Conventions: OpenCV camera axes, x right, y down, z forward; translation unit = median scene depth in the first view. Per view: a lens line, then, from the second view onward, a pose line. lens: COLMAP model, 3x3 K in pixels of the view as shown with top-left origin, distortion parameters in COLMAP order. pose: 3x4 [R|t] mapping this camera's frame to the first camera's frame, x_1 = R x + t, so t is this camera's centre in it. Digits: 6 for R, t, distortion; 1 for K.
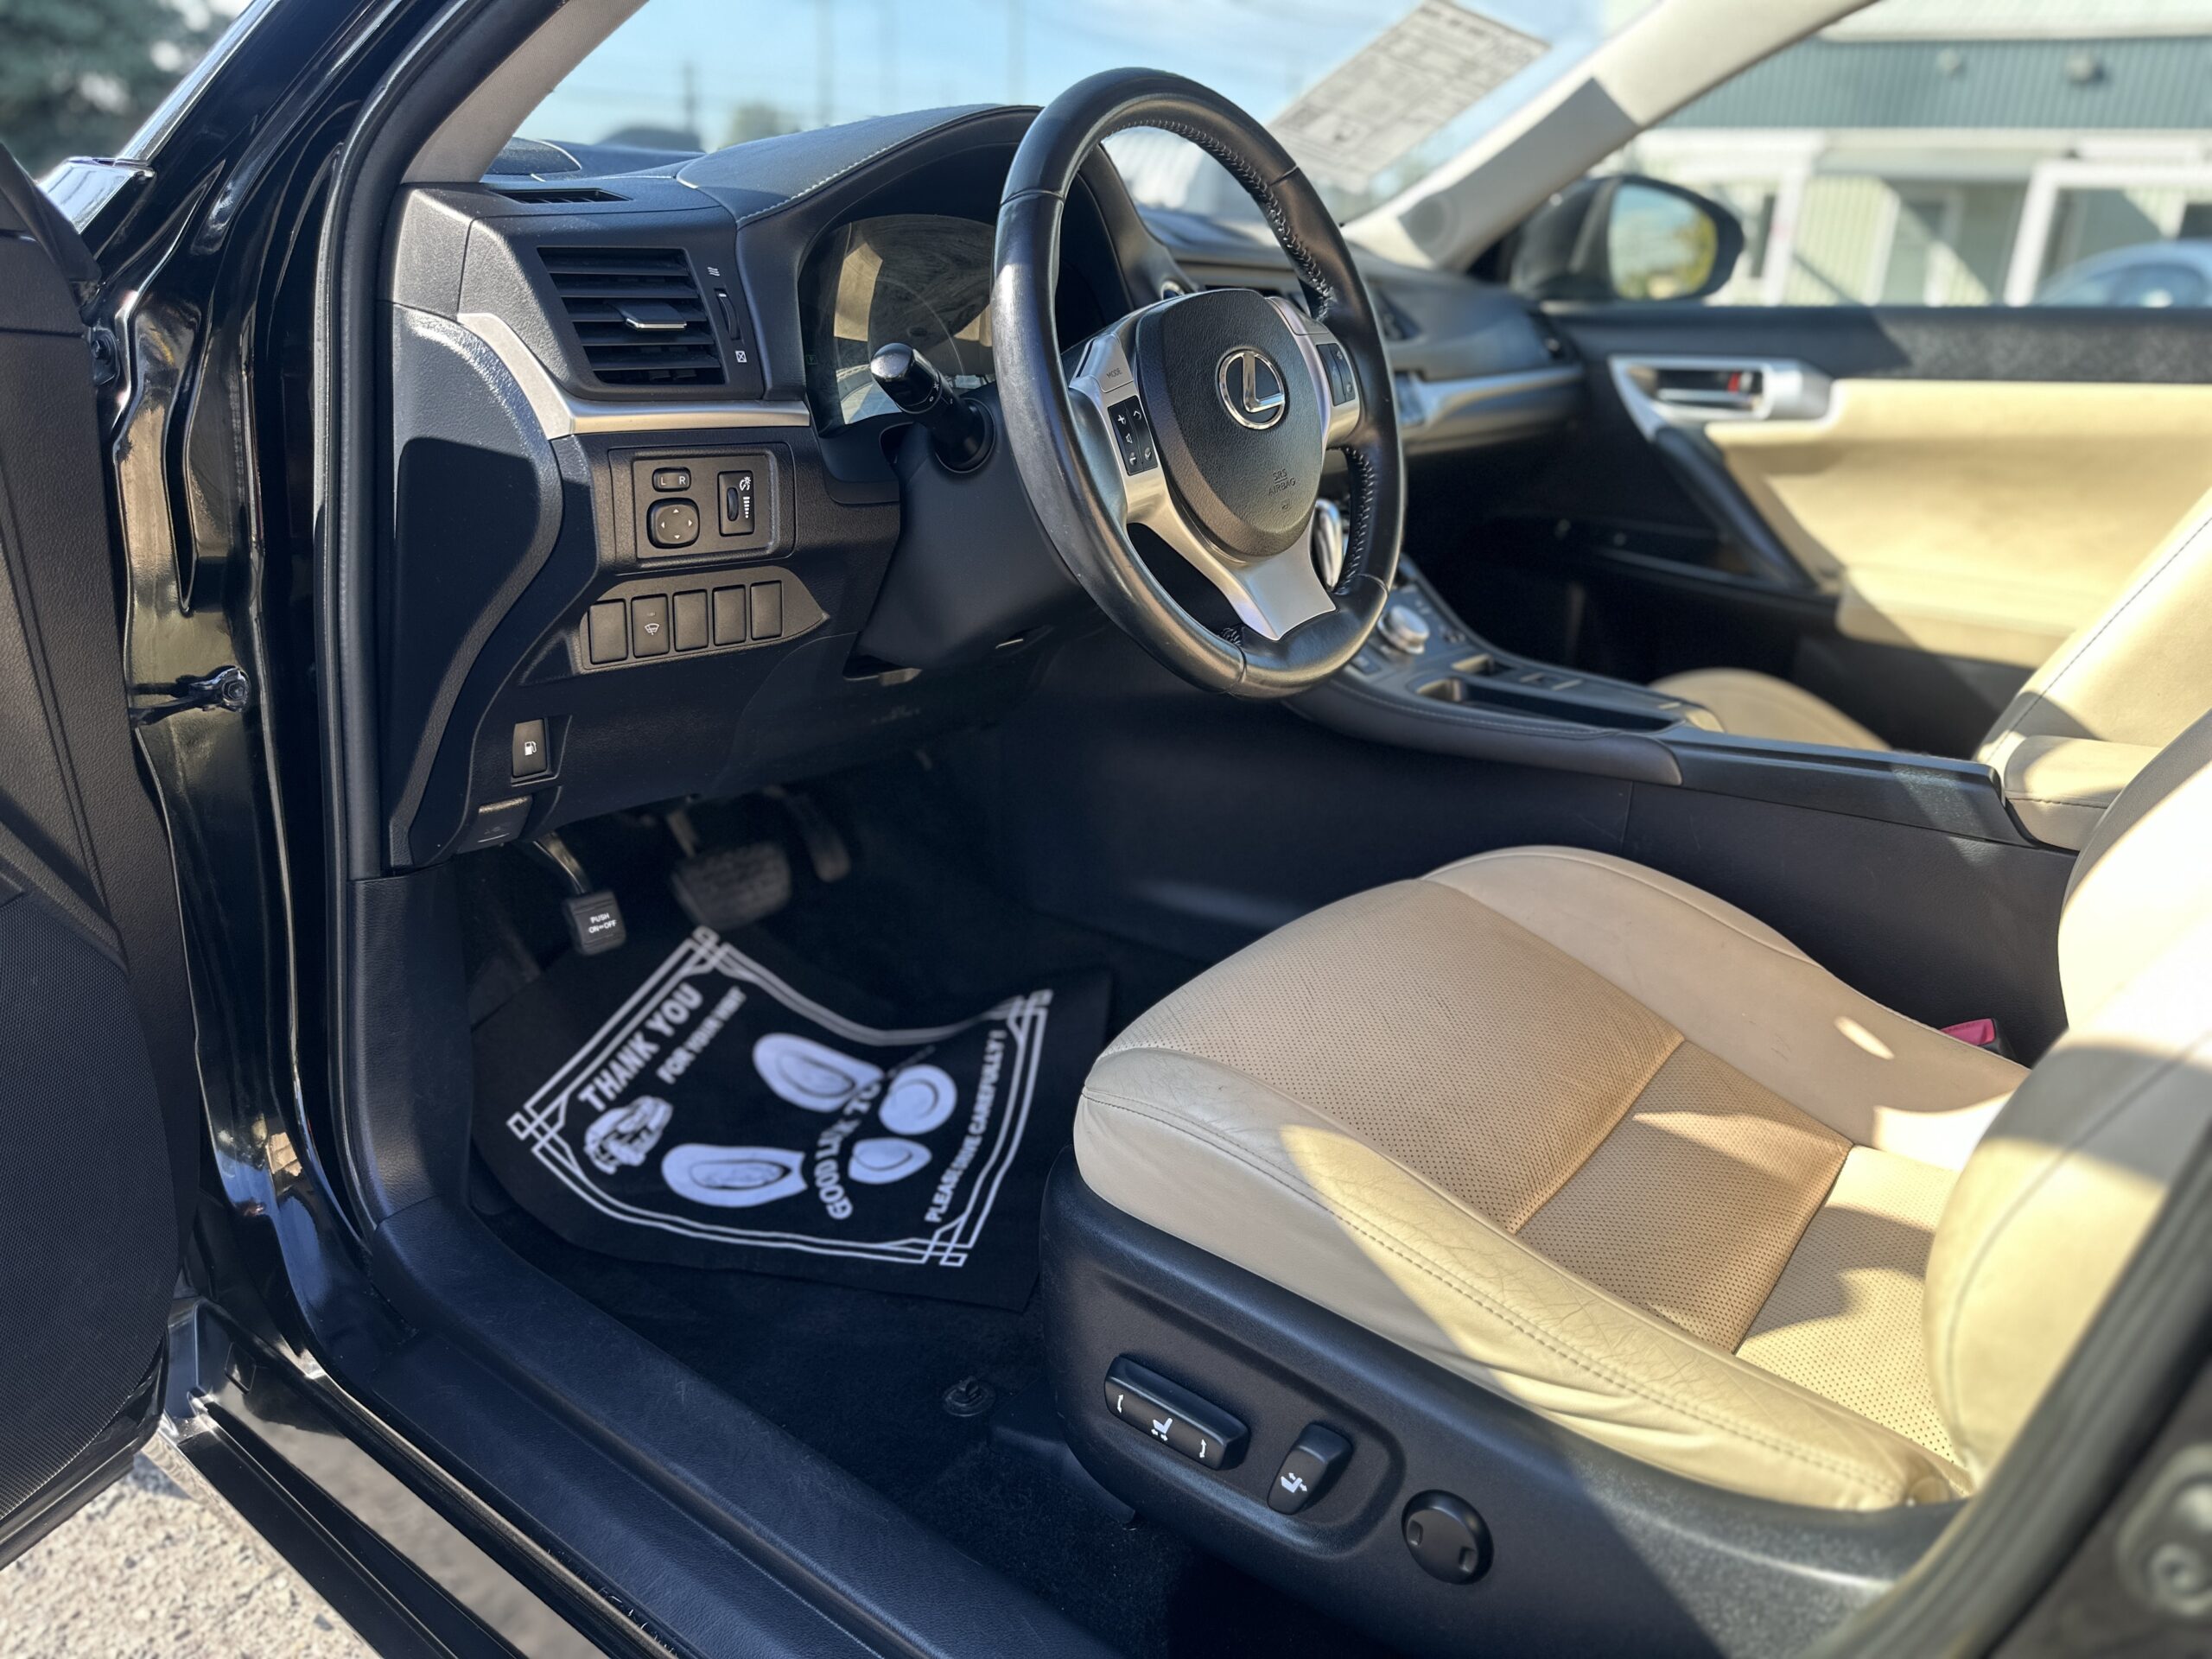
lens RADIAL K [[1544.6, 0, 1103.1], [0, 1544.6, 838.0], [0, 0, 1]] dist [0.117757, -0.180397]
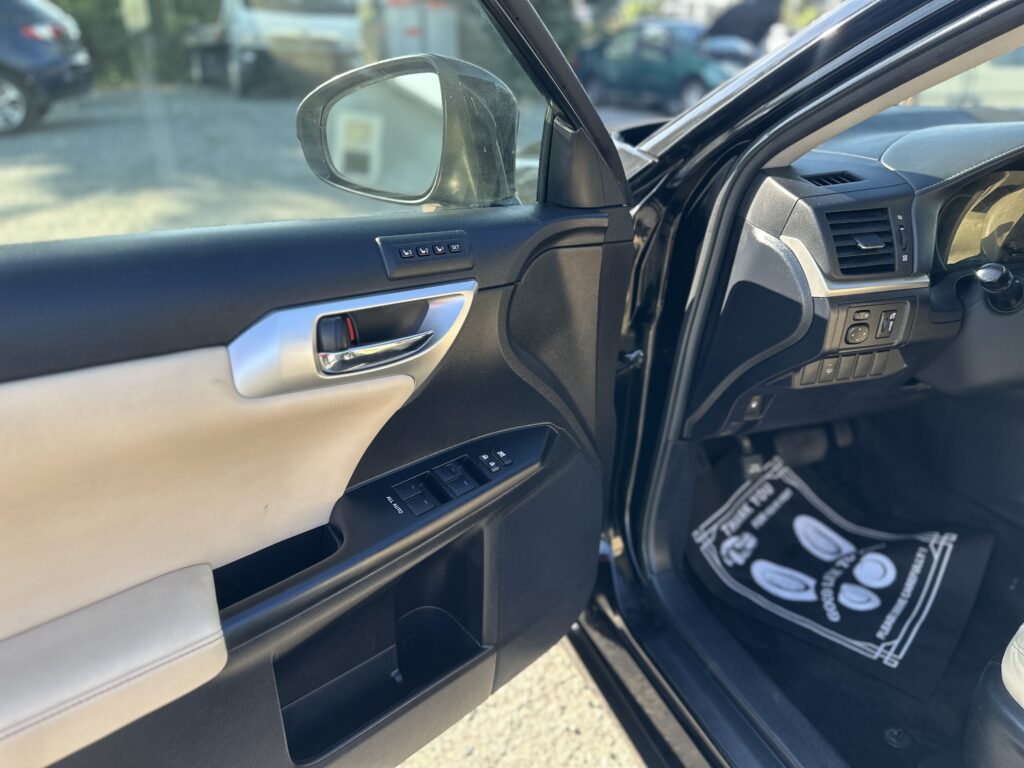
lens RADIAL K [[732.9, 0, 512.0], [0, 732.9, 384.0], [0, 0, 1]] dist [-0.000103, -0.005301]
pose [[0.861633, 0.193721, -0.469105, -0.135566], [-0.156681, 0.980672, 0.117191, -0.122465], [0.482741, -0.027476, 0.875332, -0.090060]]
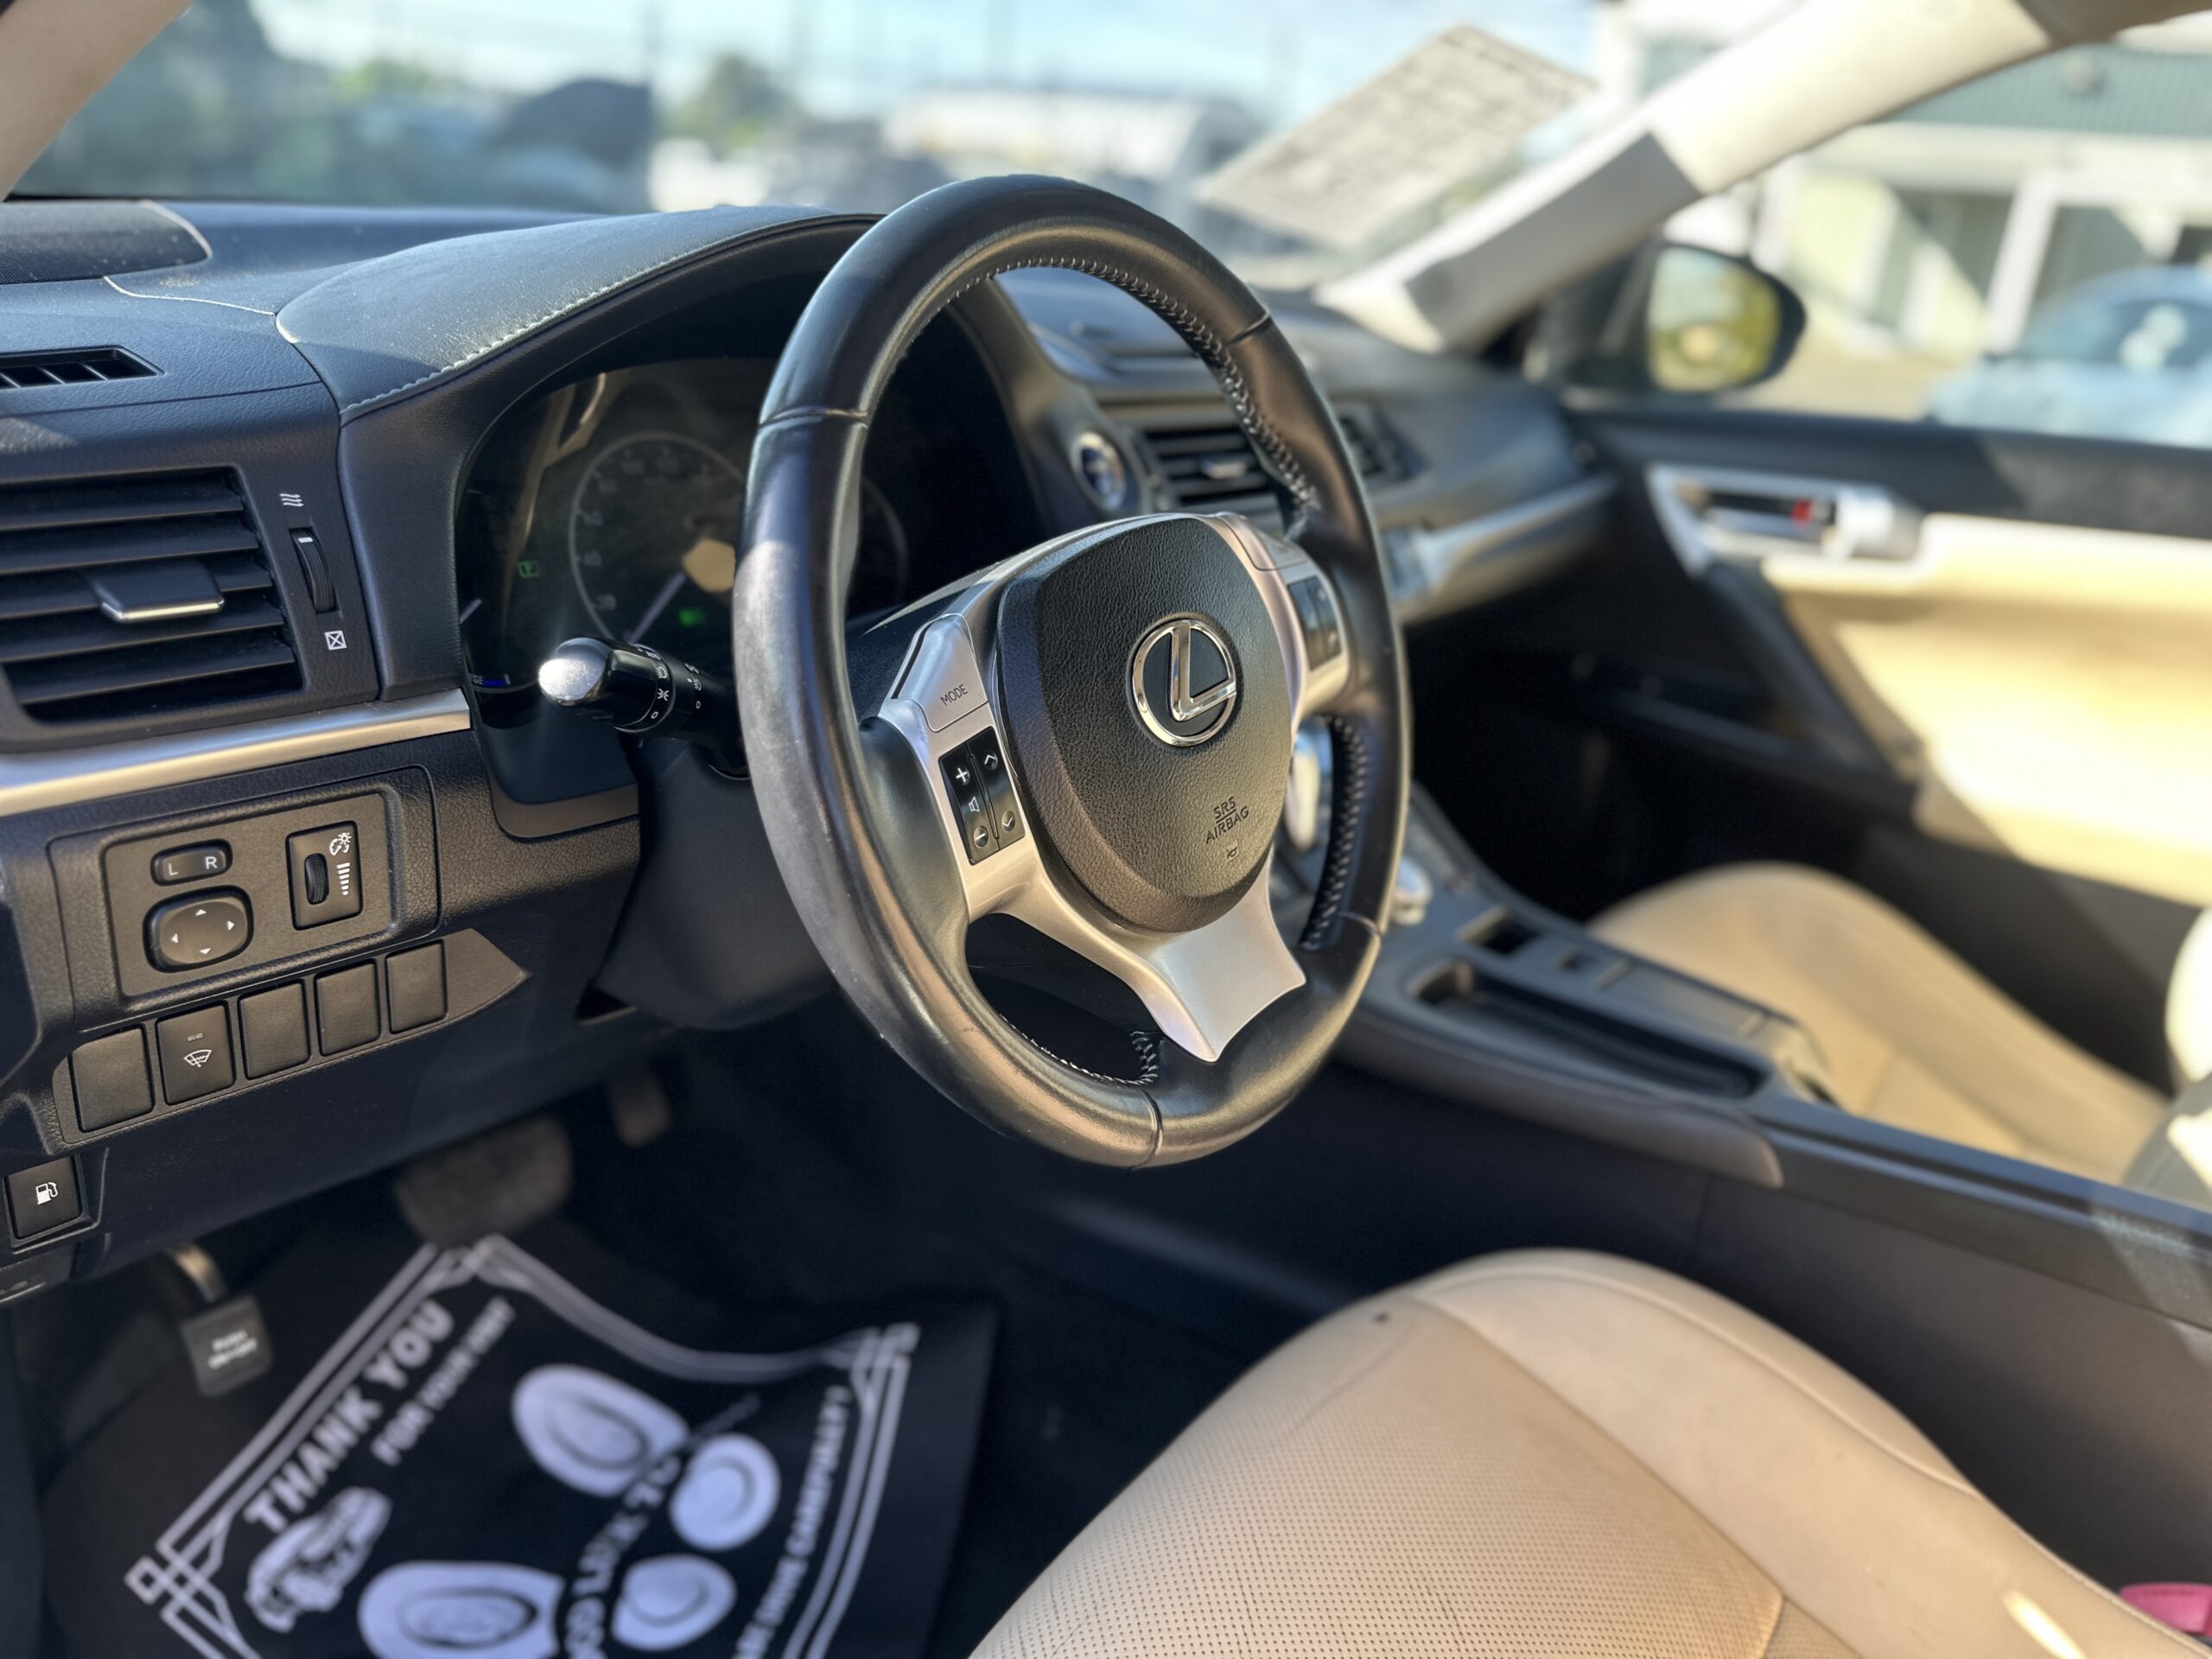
lens RADIAL K [[1564.3, 0, 1106.7], [0, 1564.3, 843.1], [0, 0, 1]] dist [-0.000337, -0.004560]
pose [[0.999198, 0.029252, 0.027337, 0.035956], [-0.030049, 0.999121, 0.029218, -0.180977], [-0.026458, -0.030016, 0.999199, 0.274943]]
